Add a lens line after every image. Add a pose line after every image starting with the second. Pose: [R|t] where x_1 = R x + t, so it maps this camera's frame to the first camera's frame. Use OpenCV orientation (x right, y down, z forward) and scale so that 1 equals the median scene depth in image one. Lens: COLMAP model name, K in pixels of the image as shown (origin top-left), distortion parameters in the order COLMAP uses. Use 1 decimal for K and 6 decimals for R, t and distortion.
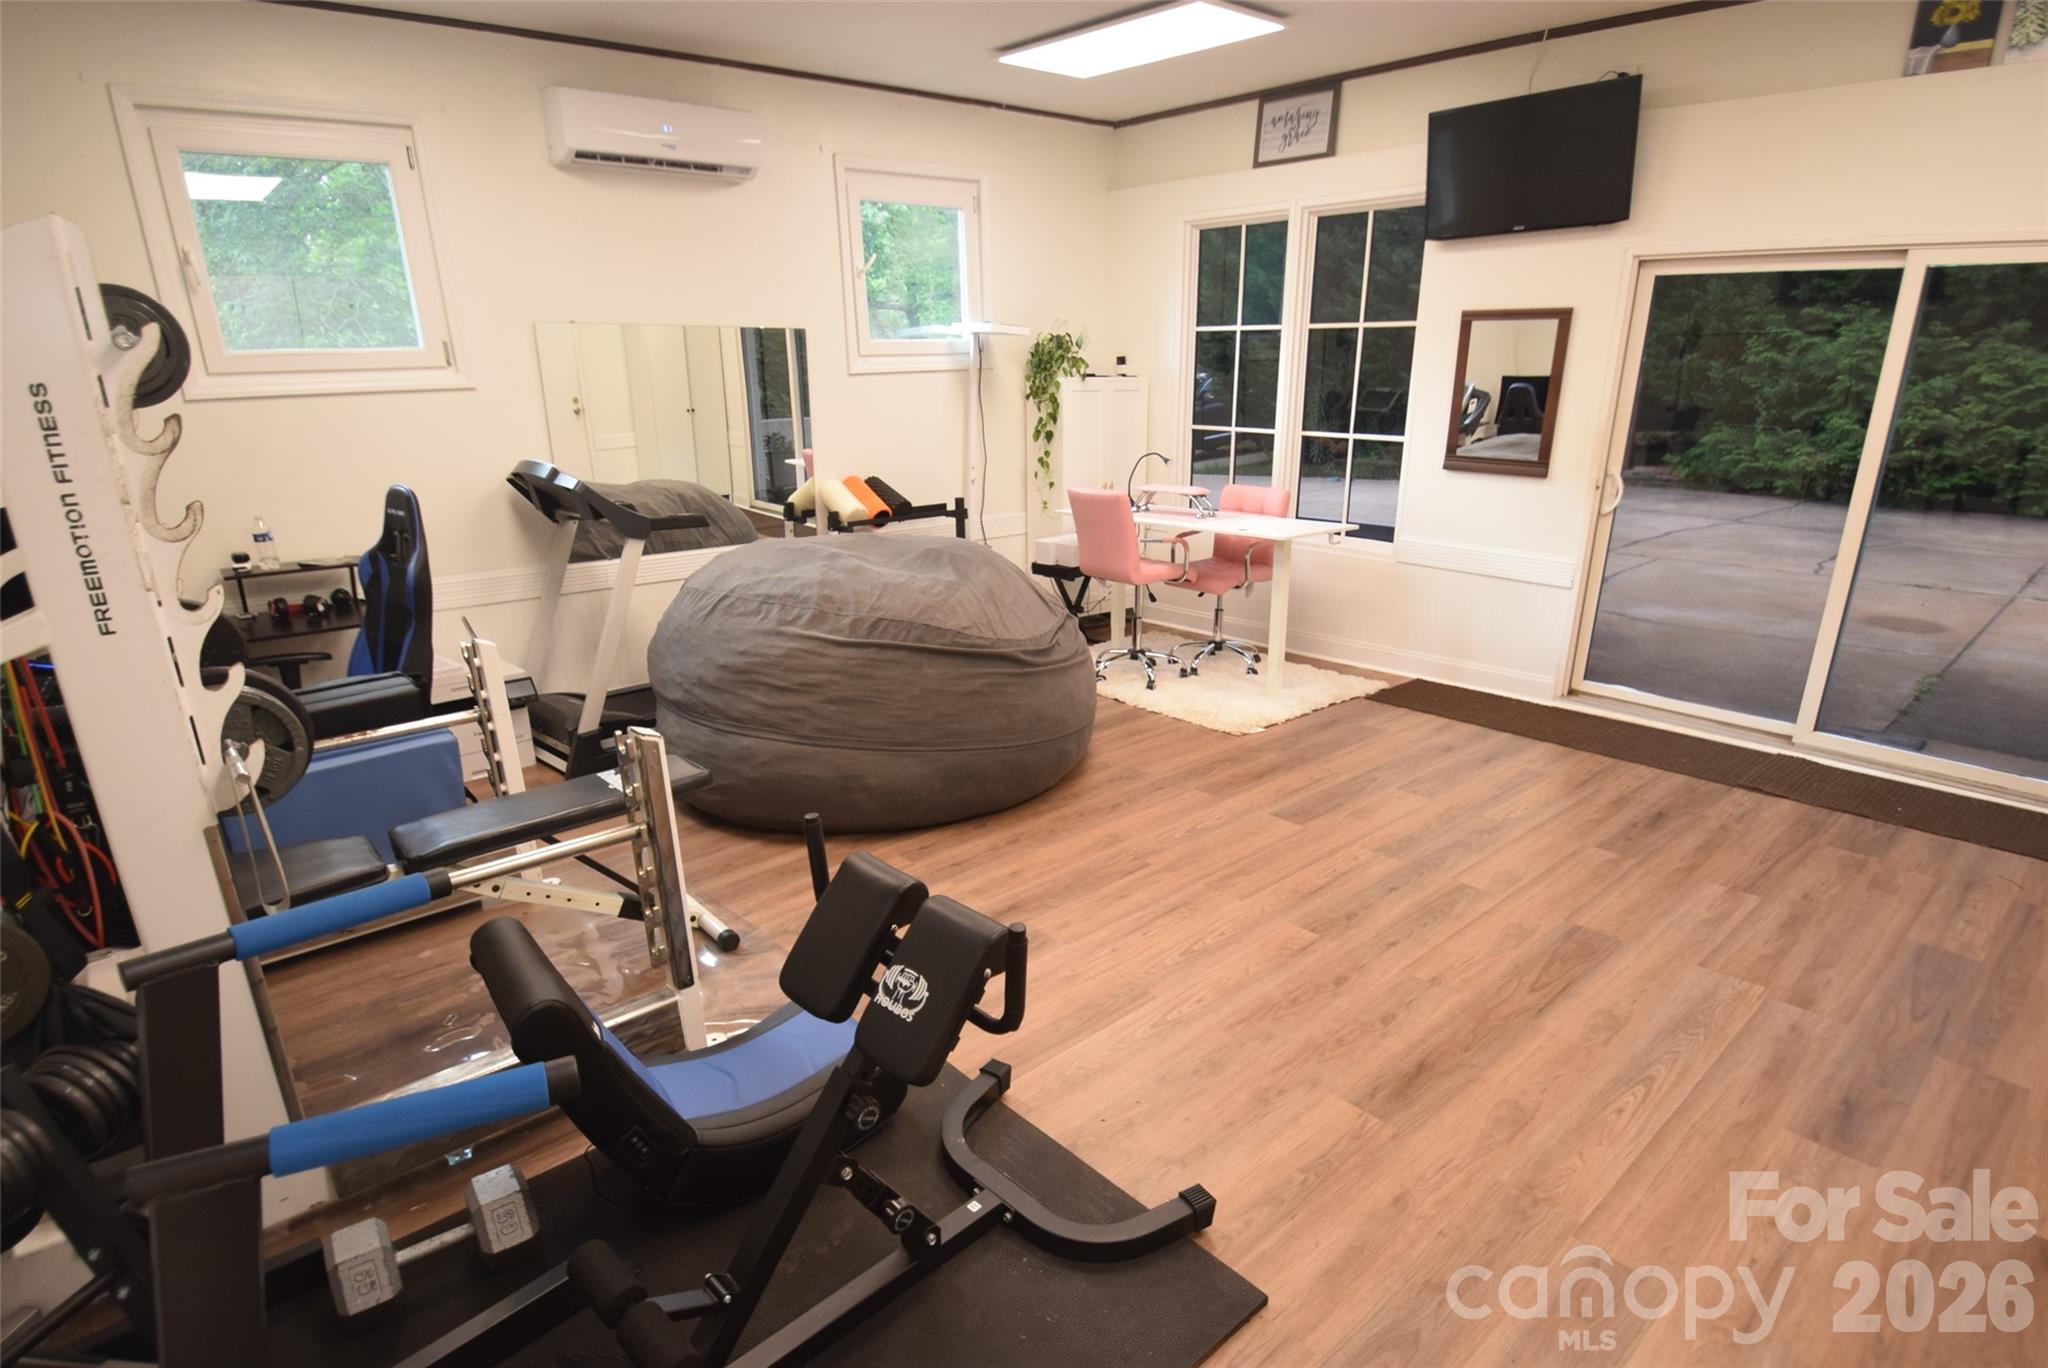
lens RADIAL K [[1081.5, 0, 1023.6], [0, 1081.5, 735.6], [0, 0, 1]] dist [0.002199, -0.014679]
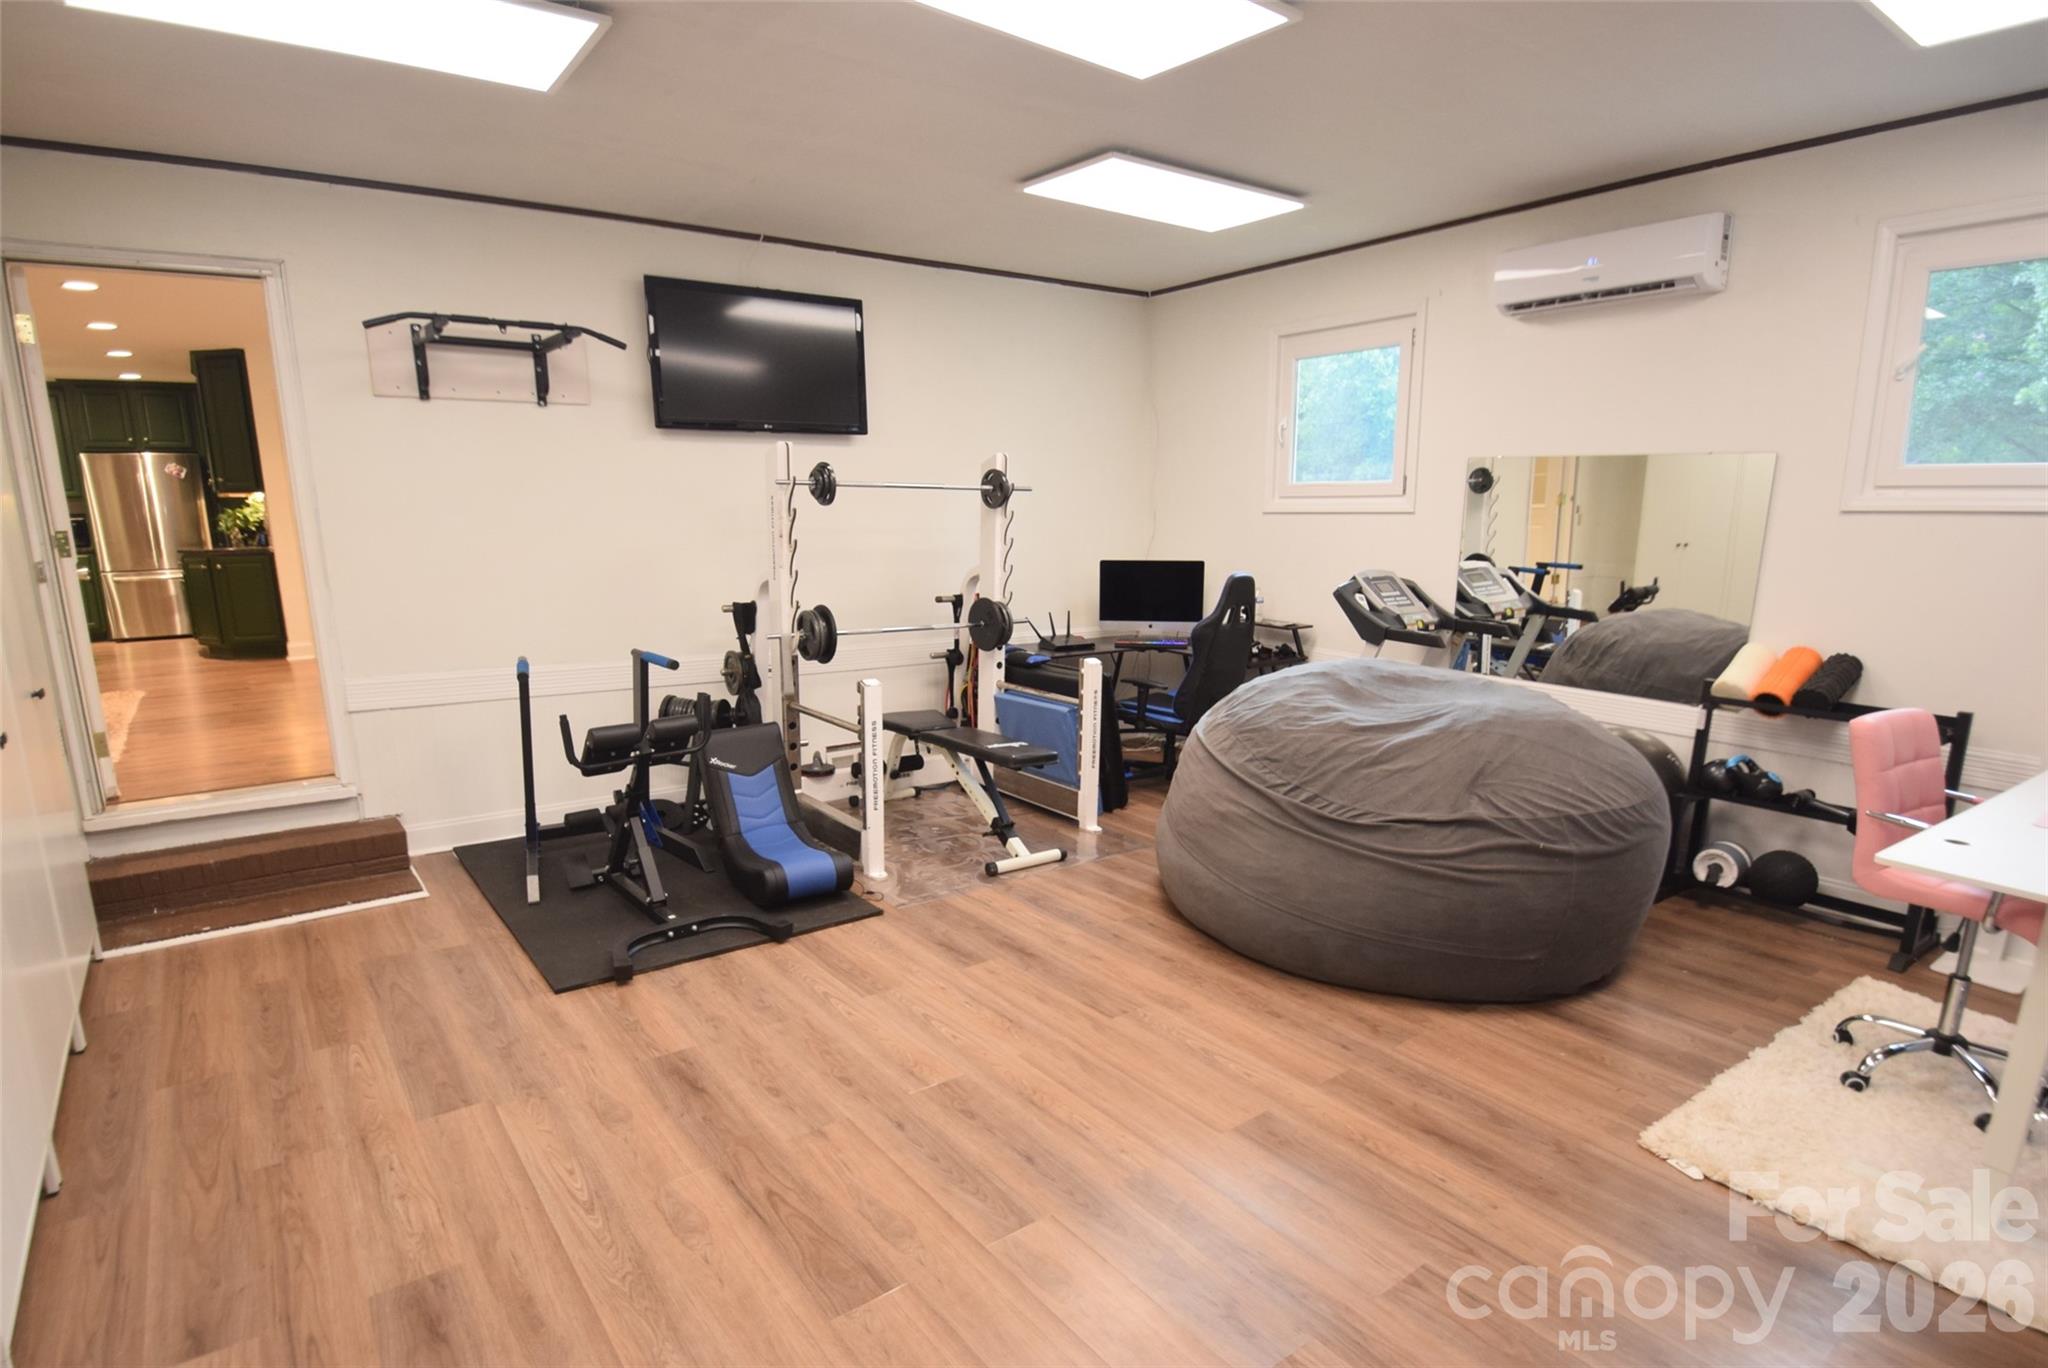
lens RADIAL K [[1081.5, 0, 1023.6], [0, 1081.5, 735.6], [0, 0, 1]] dist [0.002199, -0.014679]
pose [[-0.089155, 0.220587, -0.971284, 1.051977], [-0.329478, 0.913736, 0.237761, -0.322181], [0.939944, 0.341214, -0.008785, 0.929693]]
